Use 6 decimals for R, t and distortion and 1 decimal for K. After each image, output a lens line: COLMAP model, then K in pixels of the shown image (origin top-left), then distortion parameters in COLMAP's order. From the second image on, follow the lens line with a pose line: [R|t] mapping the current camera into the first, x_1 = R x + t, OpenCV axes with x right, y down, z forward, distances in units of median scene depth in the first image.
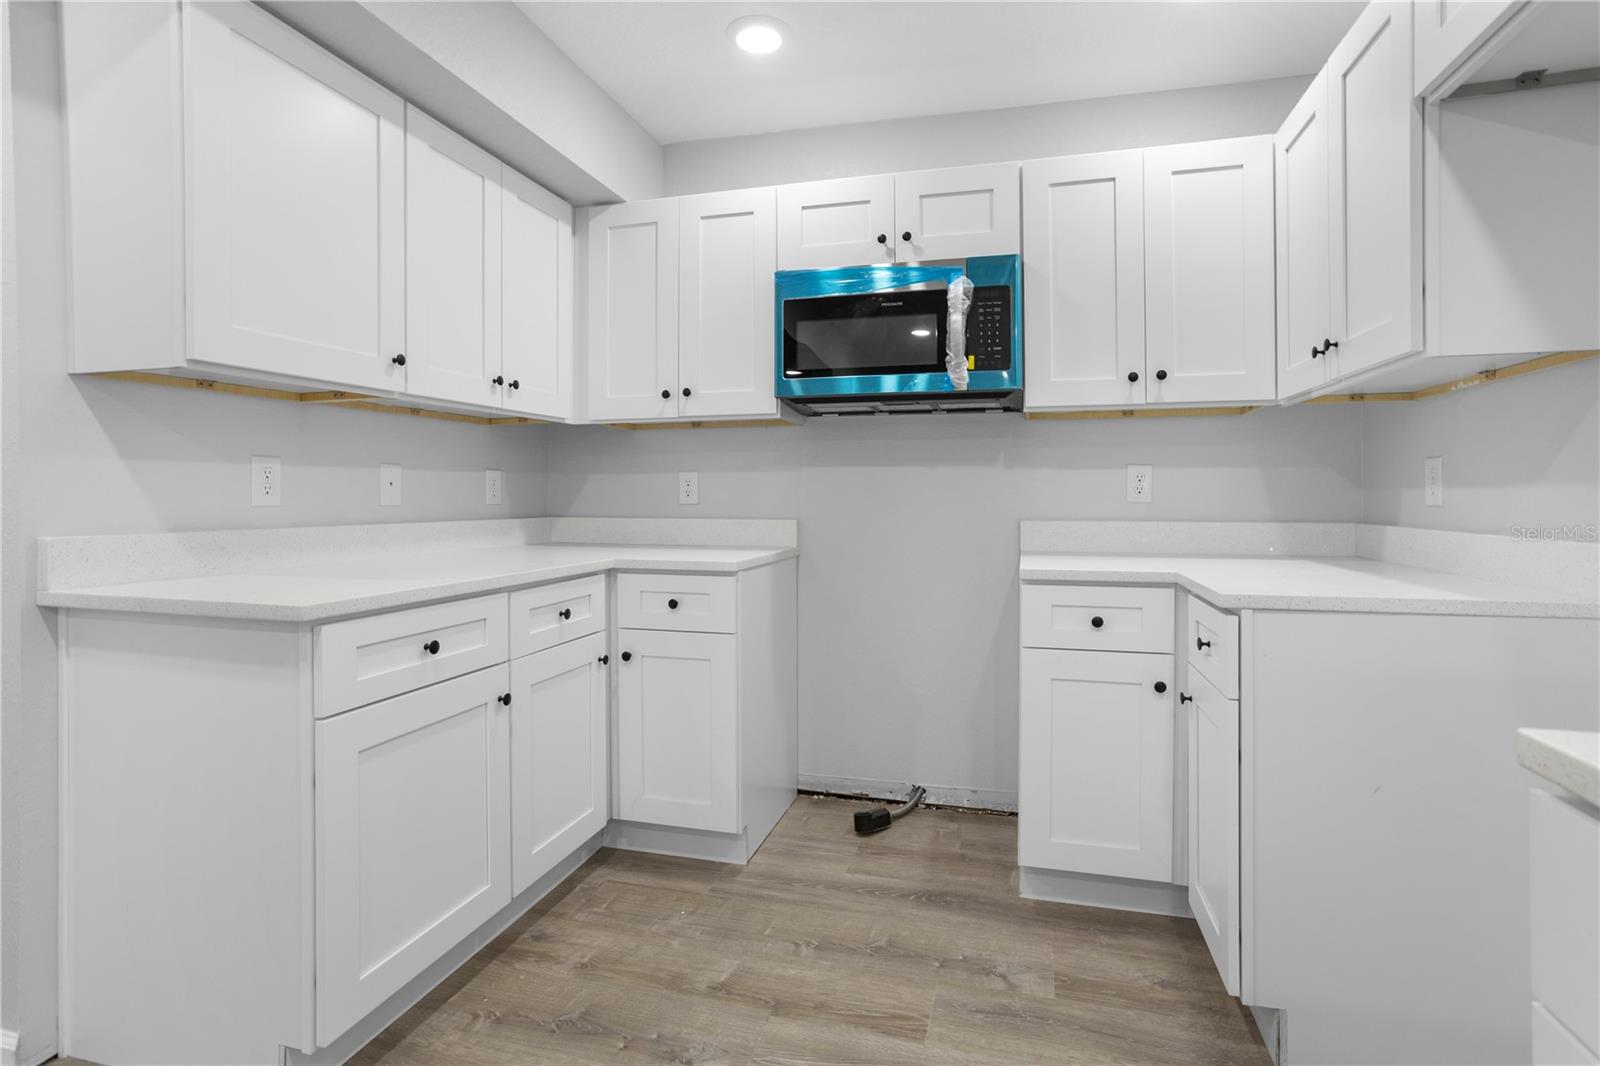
lens RADIAL K [[790.7, 0, 804.3], [0, 790.7, 489.6], [0, 0, 1]] dist [-0.046627, 0.024066]
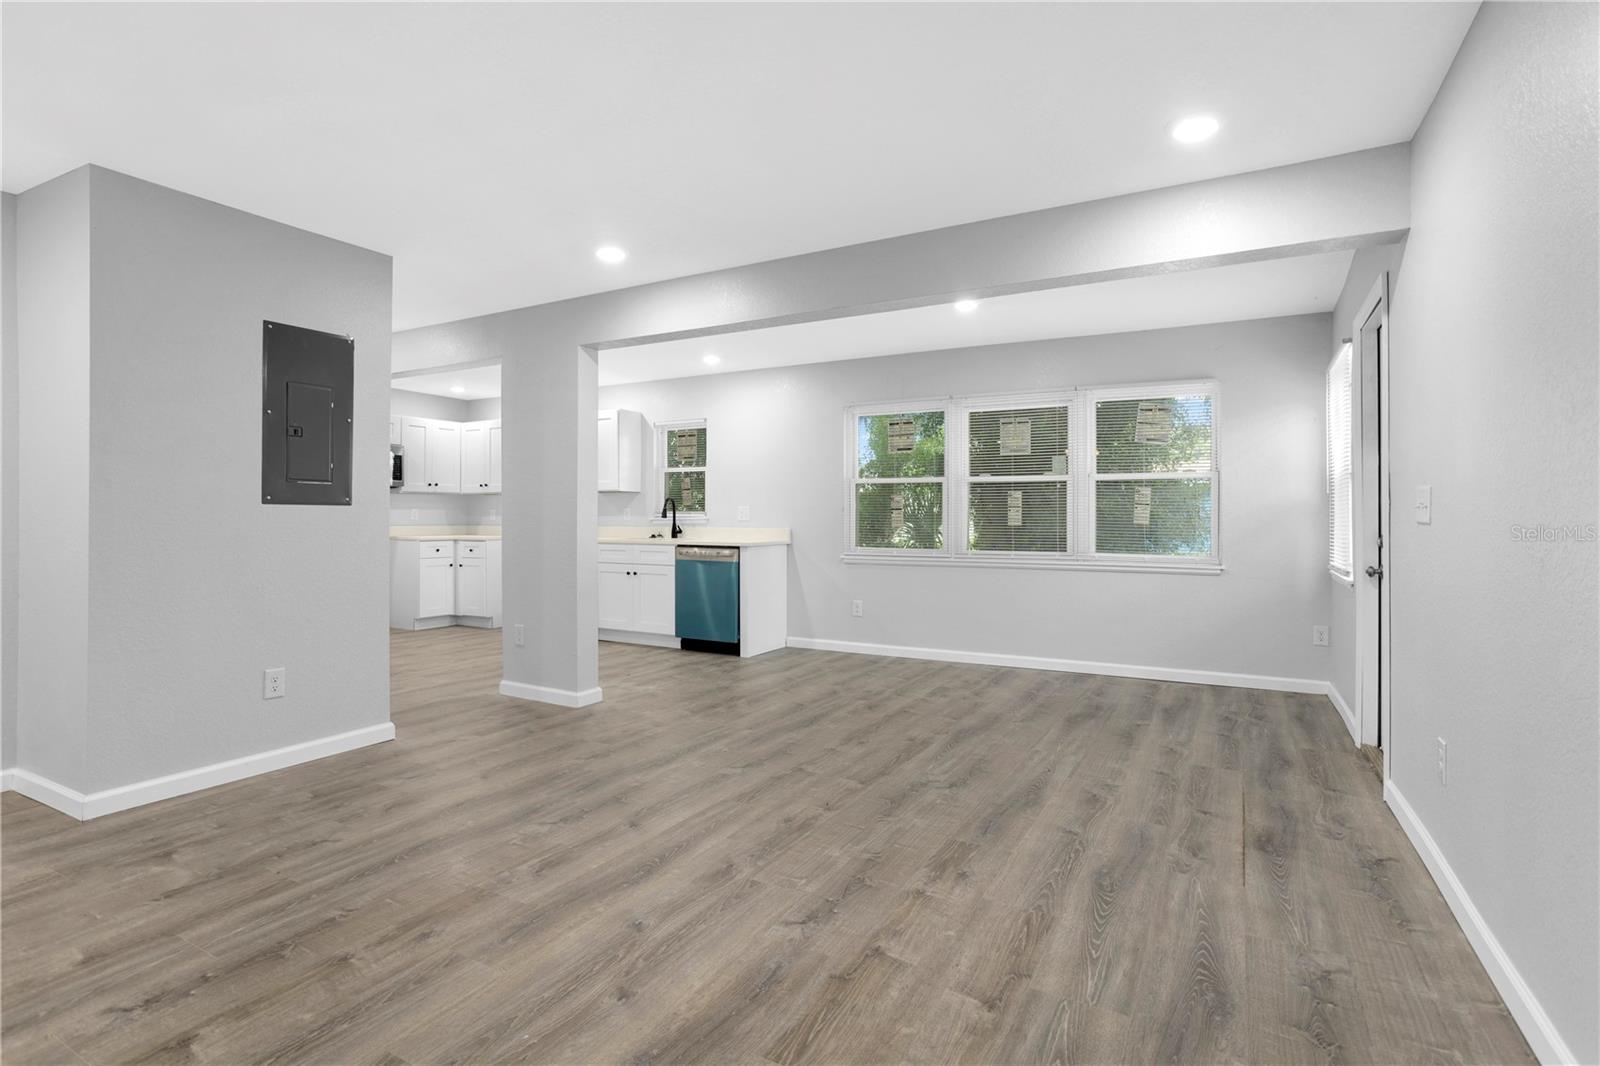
lens RADIAL K [[790.7, 0, 797.4], [0, 790.7, 511.5], [0, 0, 1]] dist [-0.046627, 0.024066]
pose [[0.240575, 0.008639, 0.970592, -2.587624], [-0.007943, 0.999944, -0.006932, -0.009928], [-0.970598, -0.006042, 0.240630, -1.454459]]
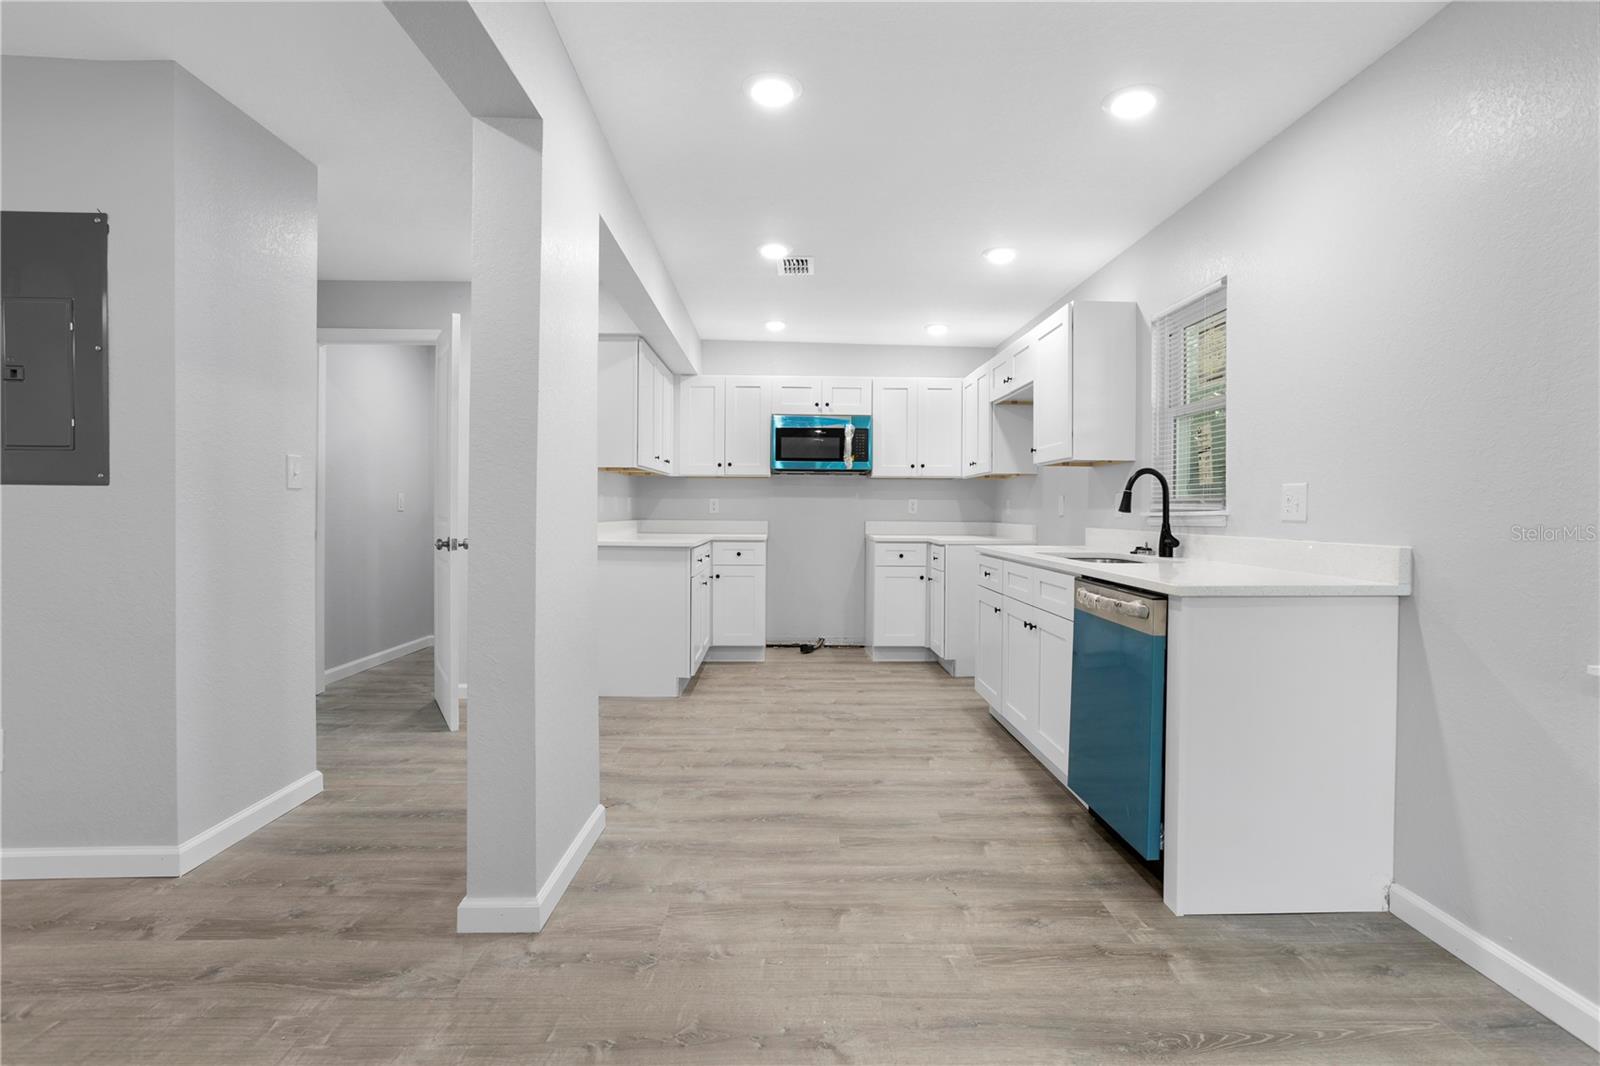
lens RADIAL K [[790.7, 0, 798.9], [0, 790.7, 510.8], [0, 0, 1]] dist [-0.046627, 0.024066]
pose [[0.958565, 0.006833, 0.284792, -0.680477], [-0.009463, 0.999924, 0.007859, -0.010051], [-0.284716, -0.010228, 0.958557, -1.392578]]
